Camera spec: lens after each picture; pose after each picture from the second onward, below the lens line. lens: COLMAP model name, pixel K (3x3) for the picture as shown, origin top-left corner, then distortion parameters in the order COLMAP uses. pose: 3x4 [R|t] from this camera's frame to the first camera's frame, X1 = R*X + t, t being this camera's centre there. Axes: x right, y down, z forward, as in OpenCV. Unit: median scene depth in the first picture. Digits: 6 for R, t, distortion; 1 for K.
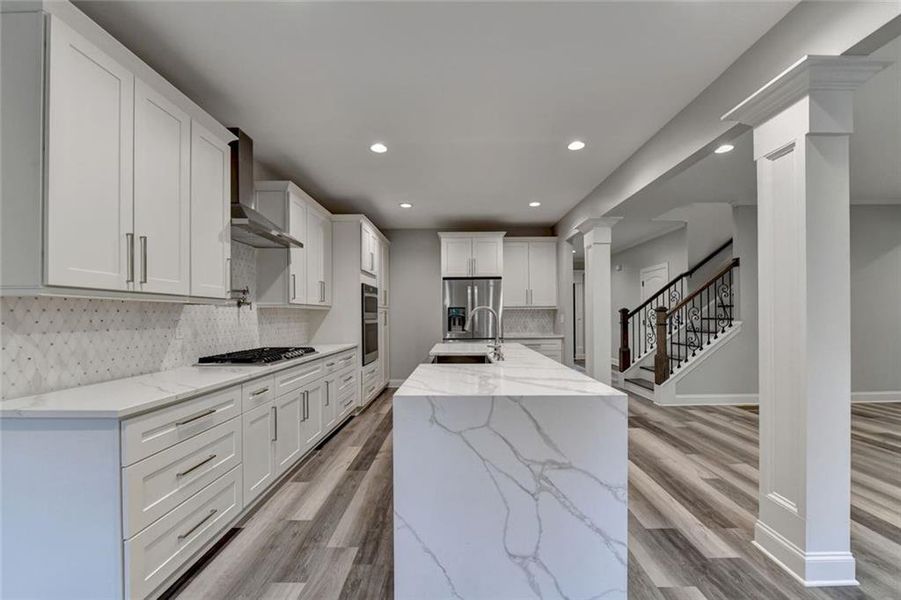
lens RADIAL K [[369.7, 0, 460.2], [0, 369.7, 308.7], [0, 0, 1]] dist [-0.009110, -0.000332]
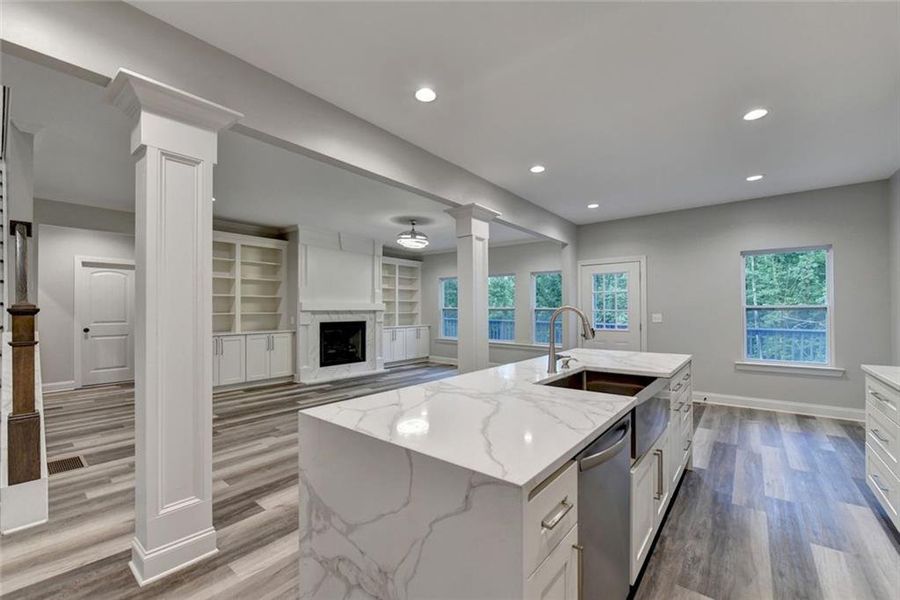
lens RADIAL K [[369.3, 0, 459.7], [0, 369.3, 308.7], [0, 0, 1]] dist [-0.009110, -0.000332]
pose [[-0.781840, 0.012233, 0.623359, -0.175016], [-0.001324, 0.999773, -0.021281, 0.011316], [-0.623477, -0.017464, -0.781646, 1.325462]]
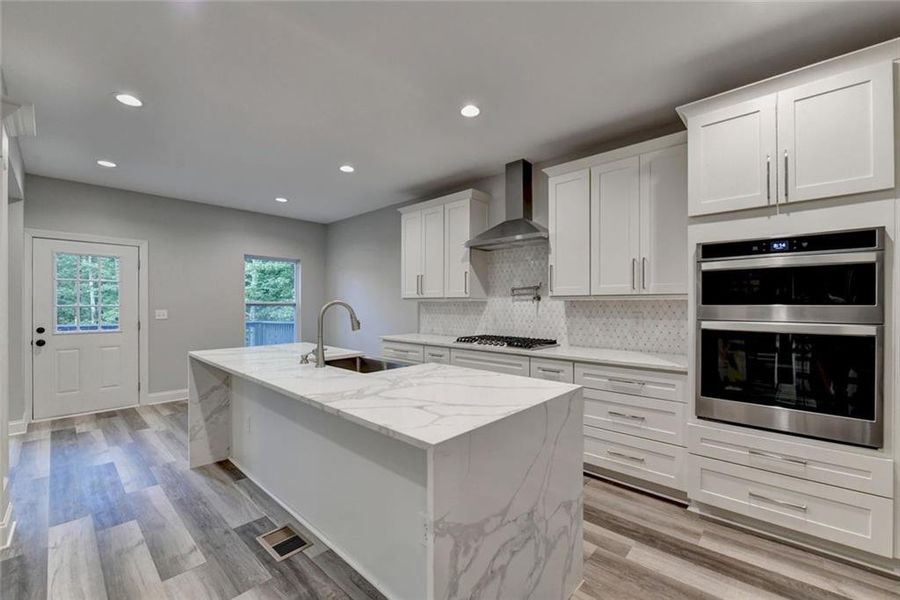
lens RADIAL K [[367.8, 0, 455.4], [0, 367.8, 302.9], [0, 0, 1]] dist [-0.001851, -0.000282]
pose [[-0.677515, 0.002905, -0.735503, 0.362826], [0.017015, 0.999786, -0.011726, 0.008823], [0.735312, -0.020459, -0.677420, 1.328082]]
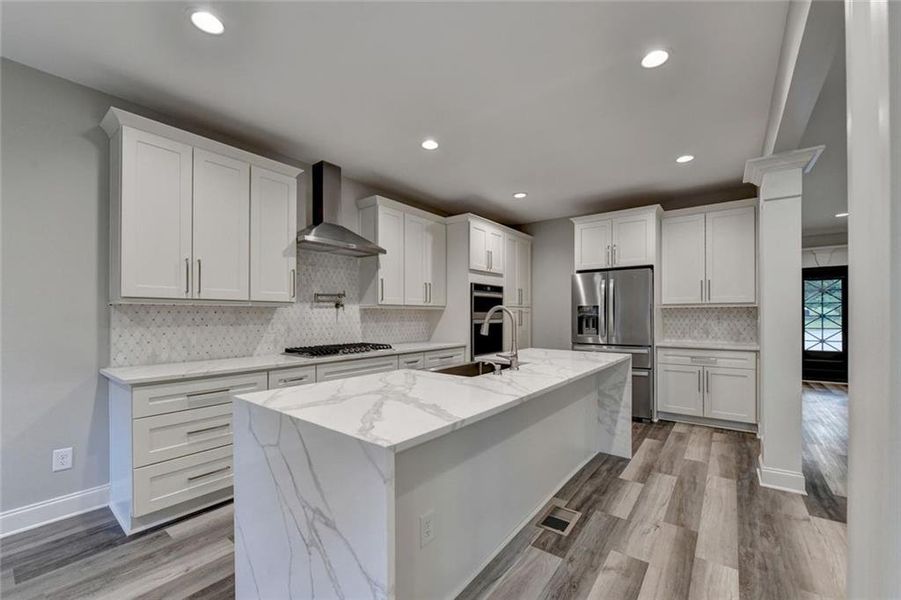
lens RADIAL K [[367.6, 0, 454.1], [0, 367.6, 315.1], [0, 0, 1]] dist [-0.009030, -0.000351]
pose [[0.794201, 0.004718, -0.607637, 0.364591], [0.008220, 0.999795, 0.018508, -0.000828], [0.607599, -0.019694, 0.793999, 0.227750]]
